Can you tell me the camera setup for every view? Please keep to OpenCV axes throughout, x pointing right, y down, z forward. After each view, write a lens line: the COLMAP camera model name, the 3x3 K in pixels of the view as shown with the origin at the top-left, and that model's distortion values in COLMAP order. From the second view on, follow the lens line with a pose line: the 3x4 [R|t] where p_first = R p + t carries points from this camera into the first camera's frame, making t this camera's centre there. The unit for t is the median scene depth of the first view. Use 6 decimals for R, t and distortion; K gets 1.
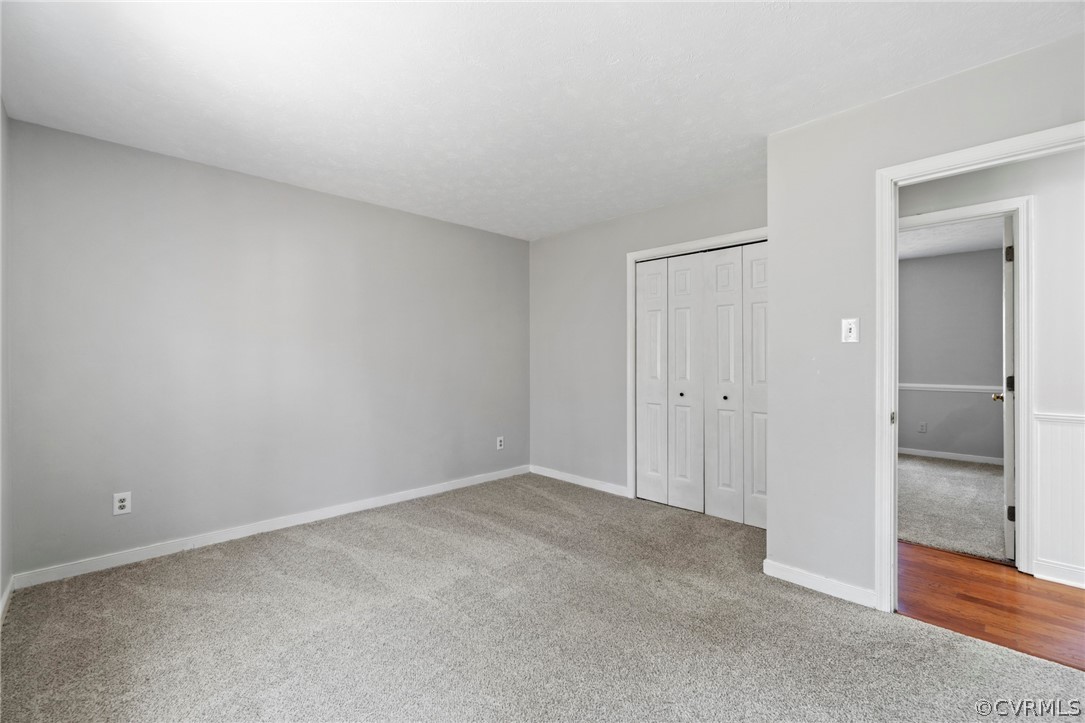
lens RADIAL K [[470.8, 0, 537.0], [0, 470.8, 358.7], [0, 0, 1]] dist [-0.001099, -0.000287]
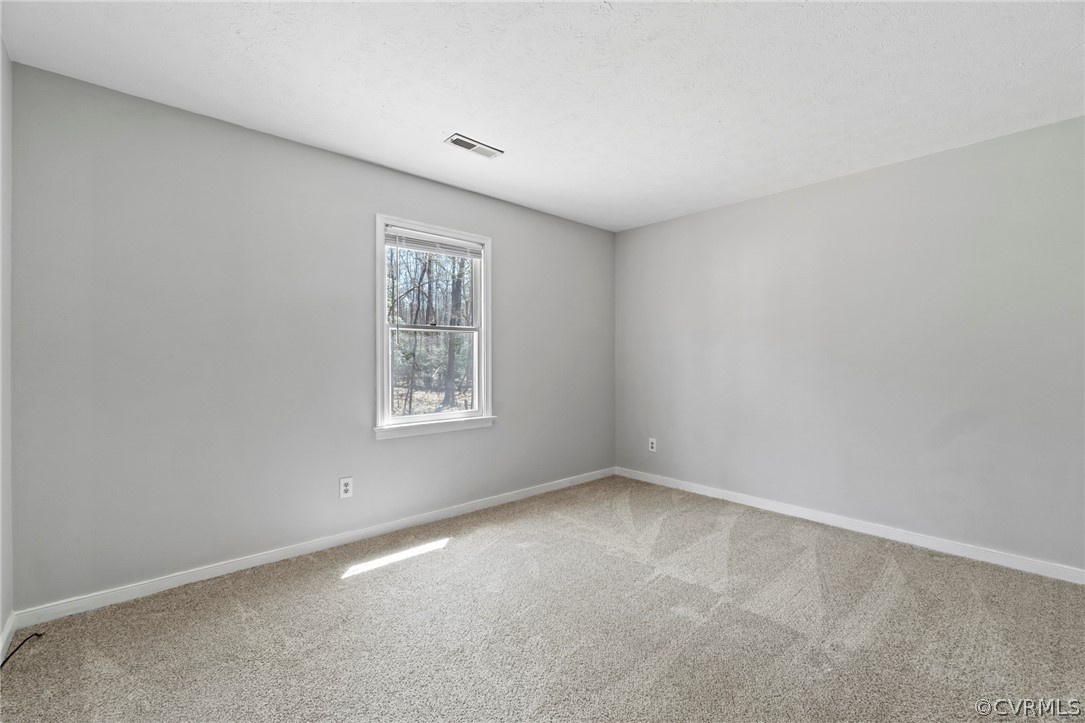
lens RADIAL K [[466.6, 0, 536.4], [0, 466.6, 358.3], [0, 0, 1]] dist [0.001369, 0.000128]
pose [[-0.041534, 0.000043, -0.999137, 0.653124], [0.000101, 1.000000, 0.000038, 0.006948], [0.999137, -0.000100, -0.041534, 0.585226]]
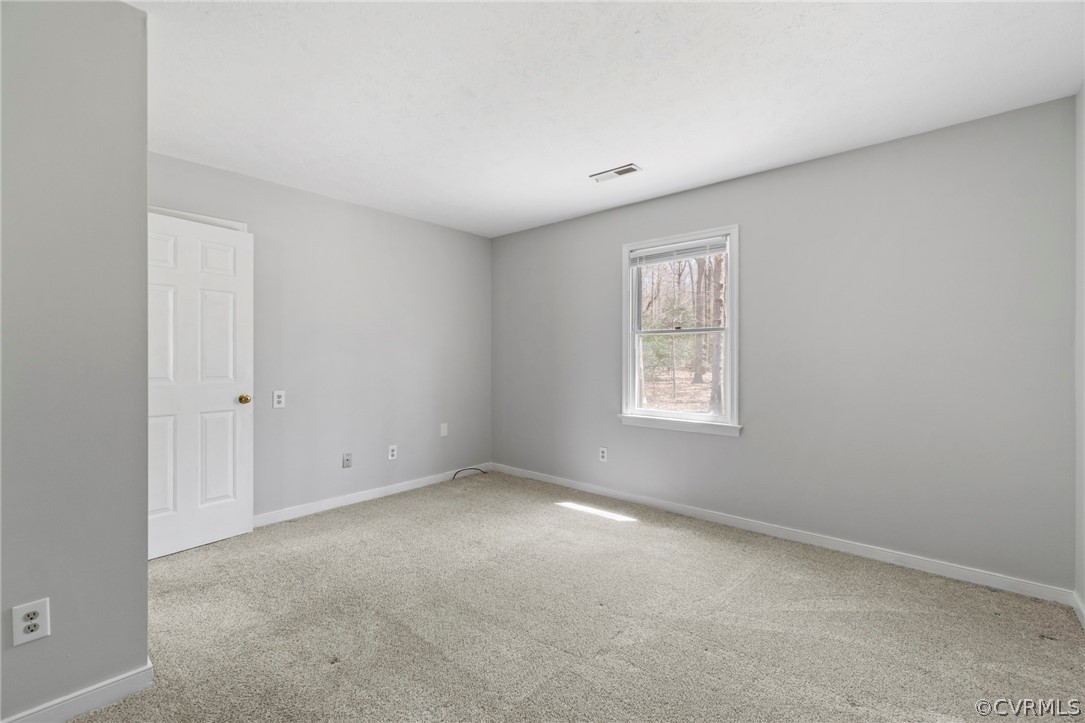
lens RADIAL K [[466.6, 0, 536.4], [0, 466.6, 358.3], [0, 0, 1]] dist [0.001369, 0.000128]
pose [[-0.997156, -0.000474, -0.075358, 0.003563], [-0.000369, 0.999999, -0.001403, 0.005294], [0.075358, -0.001371, -0.997156, 1.433971]]
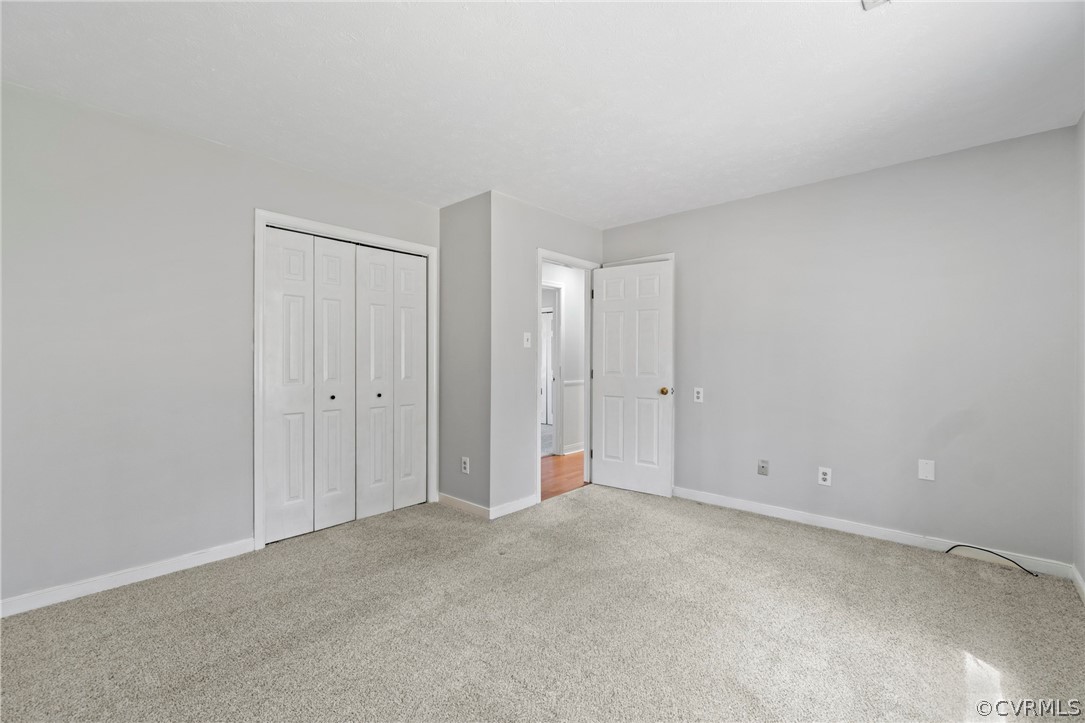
lens RADIAL K [[466.6, 0, 536.4], [0, 466.6, 358.3], [0, 0, 1]] dist [0.001369, 0.000128]
pose [[-0.066389, 0.000433, 0.997794, -0.711256], [-0.002846, 0.999996, -0.000624, 0.002849], [-0.997790, -0.002881, -0.066388, 0.816407]]
